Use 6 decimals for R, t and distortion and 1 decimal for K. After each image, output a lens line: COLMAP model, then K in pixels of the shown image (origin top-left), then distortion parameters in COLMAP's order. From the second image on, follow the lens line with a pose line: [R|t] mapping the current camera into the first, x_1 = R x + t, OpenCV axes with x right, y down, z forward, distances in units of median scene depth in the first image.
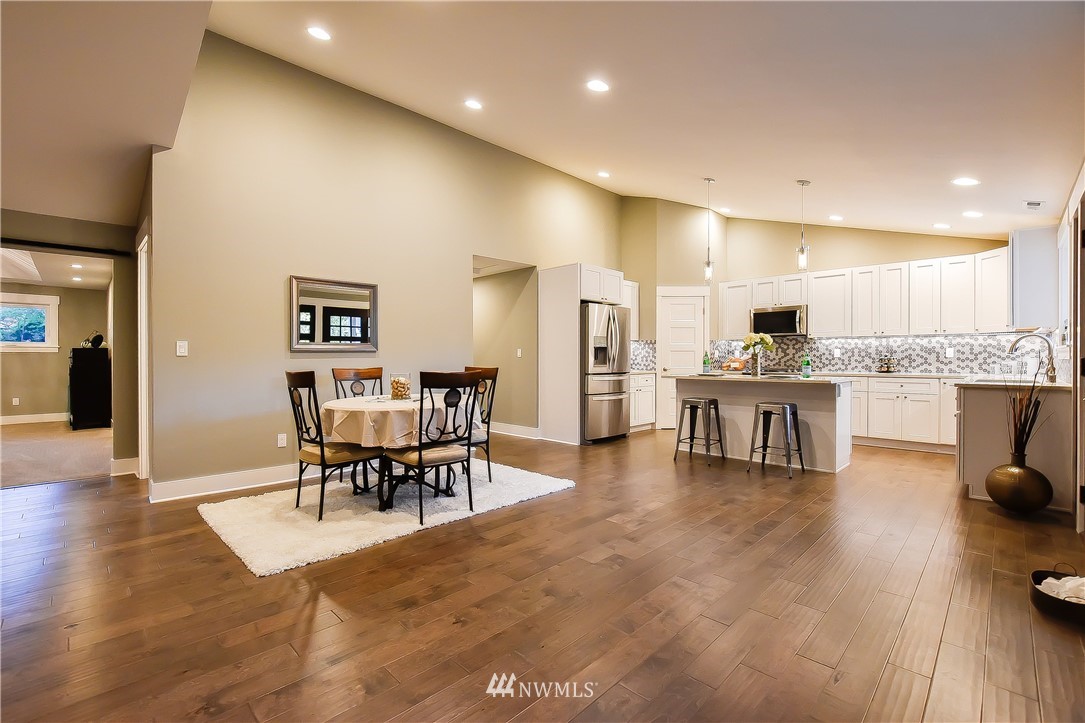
lens RADIAL K [[478.6, 0, 540.3], [0, 478.6, 360.1], [0, 0, 1]] dist [-0.014666, 0.000681]
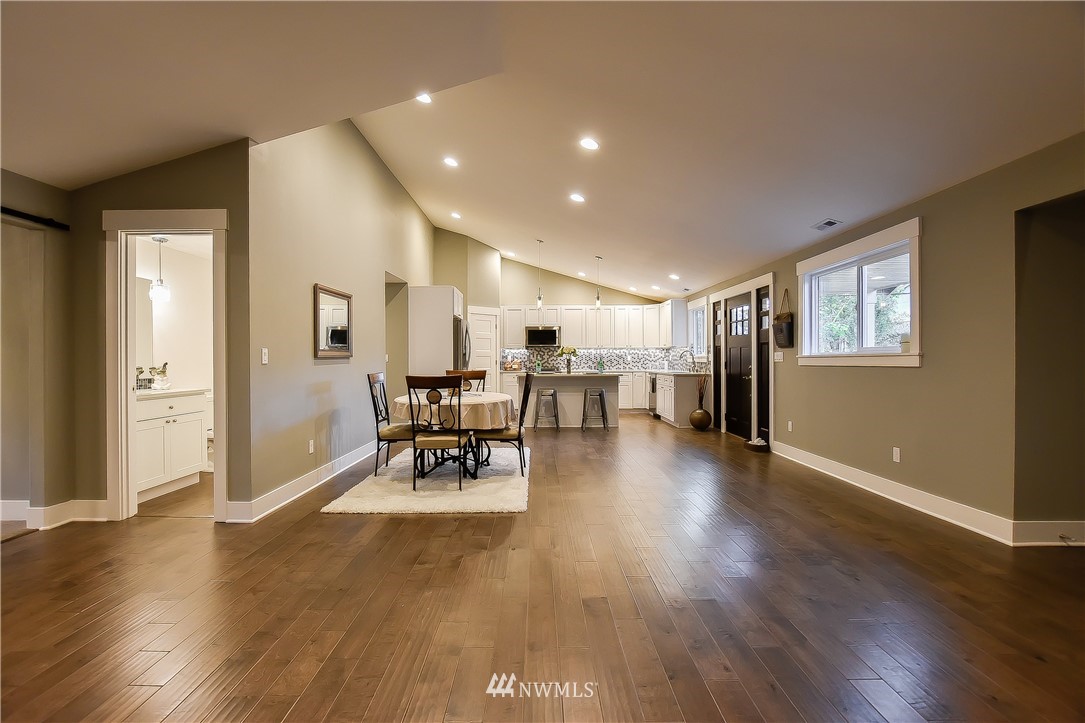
lens RADIAL K [[478.6, 0, 541.2], [0, 478.6, 357.3], [0, 0, 1]] dist [-0.014666, 0.000681]
pose [[0.702783, 0.001412, 0.711403, -0.629667], [0.005219, 0.999961, -0.007140, -0.006951], [-0.711385, 0.008731, 0.702748, -0.037979]]
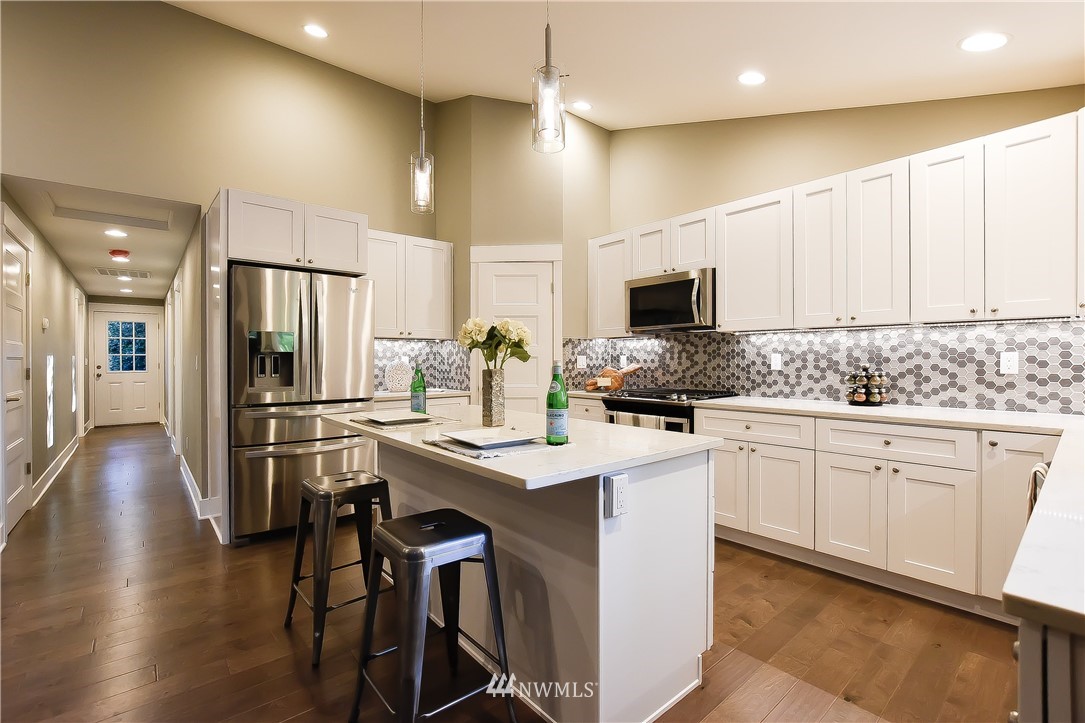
lens RADIAL K [[478.6, 0, 544.3], [0, 478.6, 359.3], [0, 0, 1]] dist [-0.014666, 0.000681]
pose [[0.996980, -0.002012, -0.077639, 0.454029], [0.001671, 0.999989, -0.004468, -0.016904], [0.077647, 0.004324, 0.996972, 0.514006]]
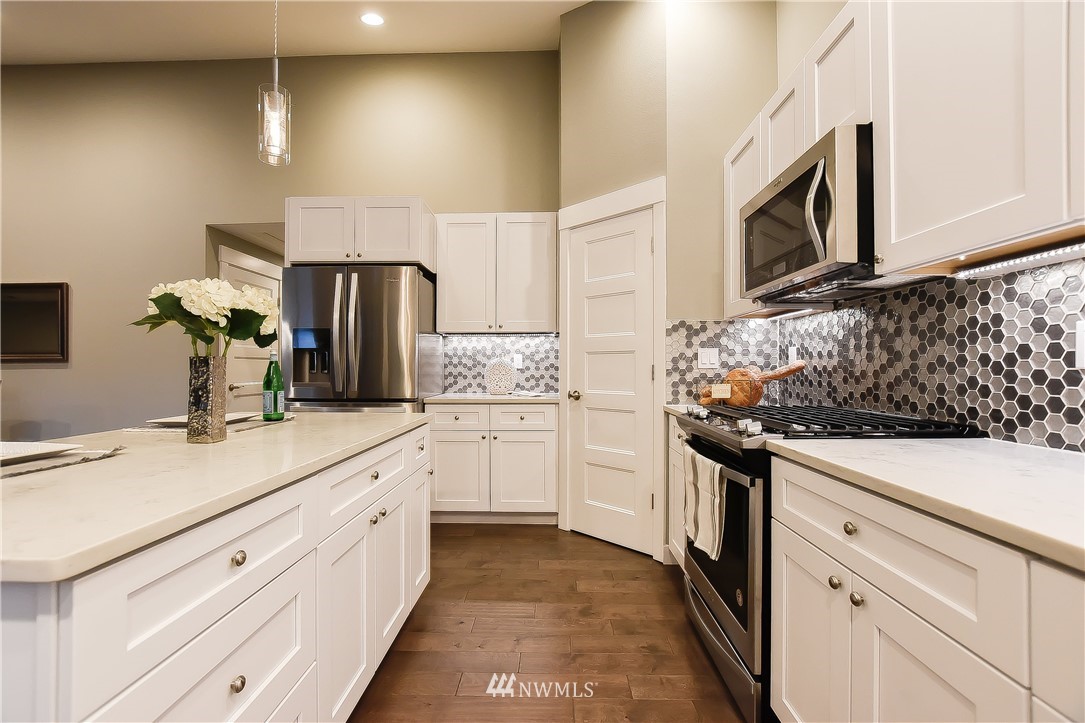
lens RADIAL K [[478.6, 0, 540.2], [0, 478.6, 362.7], [0, 0, 1]] dist [-0.014666, 0.000681]
pose [[0.691699, -0.006711, -0.722154, 0.665293], [-0.002584, 0.999927, -0.011768, -0.006259], [0.722181, 0.010006, 0.691632, 0.814772]]
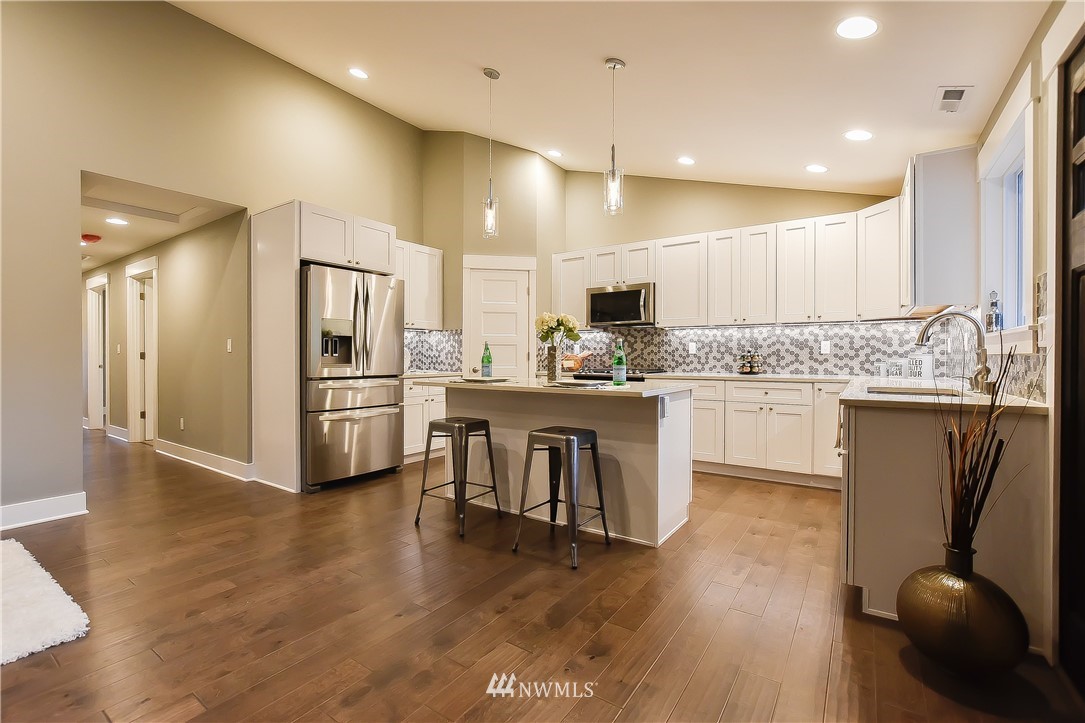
lens RADIAL K [[478.6, 0, 542.9], [0, 478.6, 358.4], [0, 0, 1]] dist [-0.014666, 0.000681]
pose [[0.982900, 0.001543, 0.184133, 0.275197], [-0.001204, 0.999997, -0.001951, 0.003567], [-0.184136, 0.001696, 0.982899, 0.328051]]
